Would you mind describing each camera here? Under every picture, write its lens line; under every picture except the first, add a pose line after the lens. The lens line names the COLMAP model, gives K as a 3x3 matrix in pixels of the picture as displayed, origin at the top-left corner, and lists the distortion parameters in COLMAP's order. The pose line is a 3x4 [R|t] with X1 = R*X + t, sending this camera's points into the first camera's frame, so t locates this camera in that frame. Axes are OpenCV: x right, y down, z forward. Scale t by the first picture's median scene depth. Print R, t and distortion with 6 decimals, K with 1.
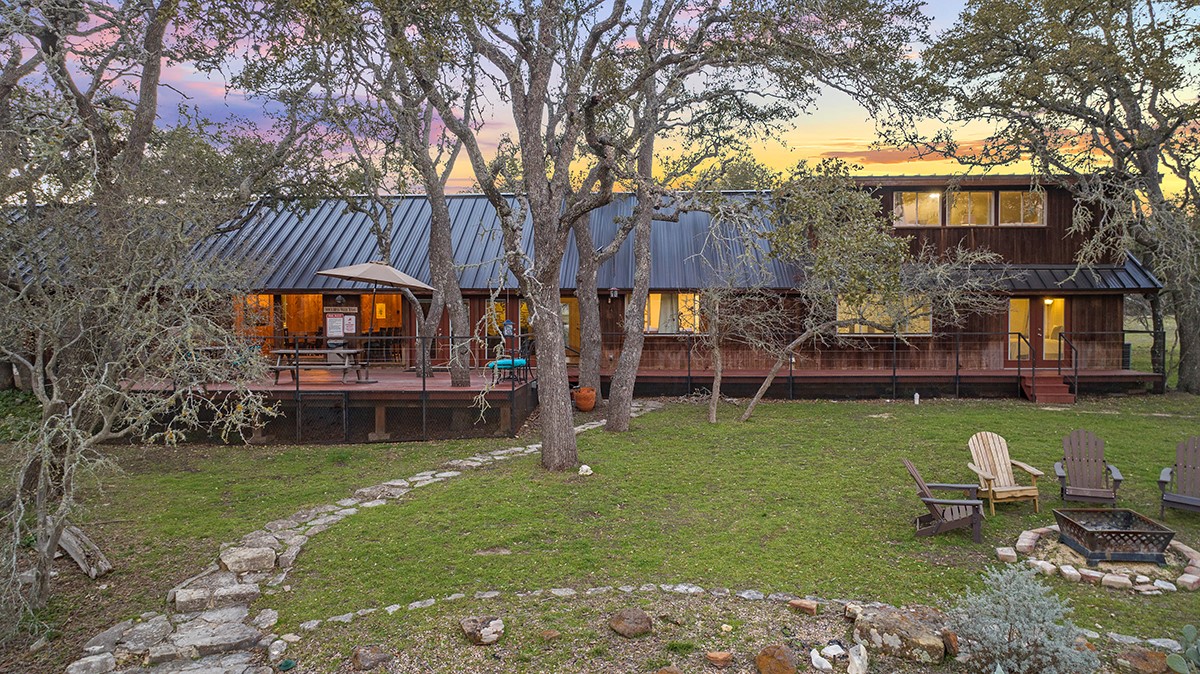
lens RADIAL K [[844.2, 0, 601.5], [0, 844.2, 335.6], [0, 0, 1]] dist [-0.012862, 0.000493]
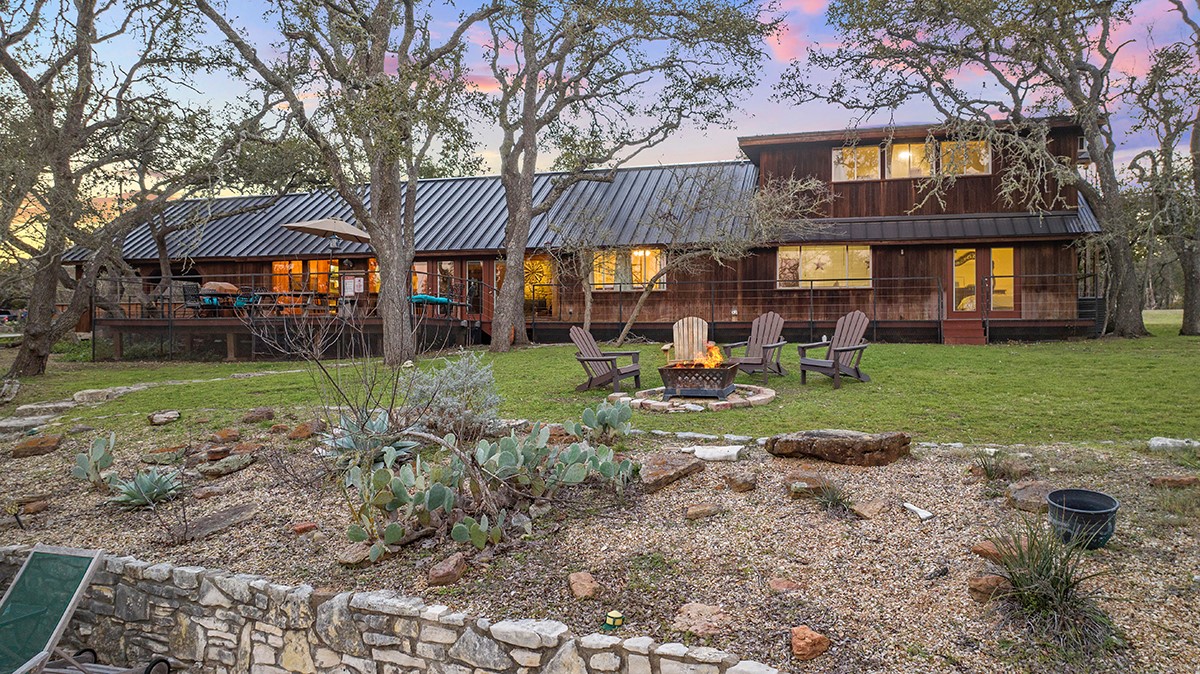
lens RADIAL K [[844.2, 0, 599.3], [0, 844.2, 336.6], [0, 0, 1]] dist [-0.012862, 0.000493]
pose [[0.969911, 0.003553, -0.243432, 0.324296], [-0.011157, 0.999492, -0.029867, 0.093096], [0.243202, 0.031685, 0.969458, -0.057360]]
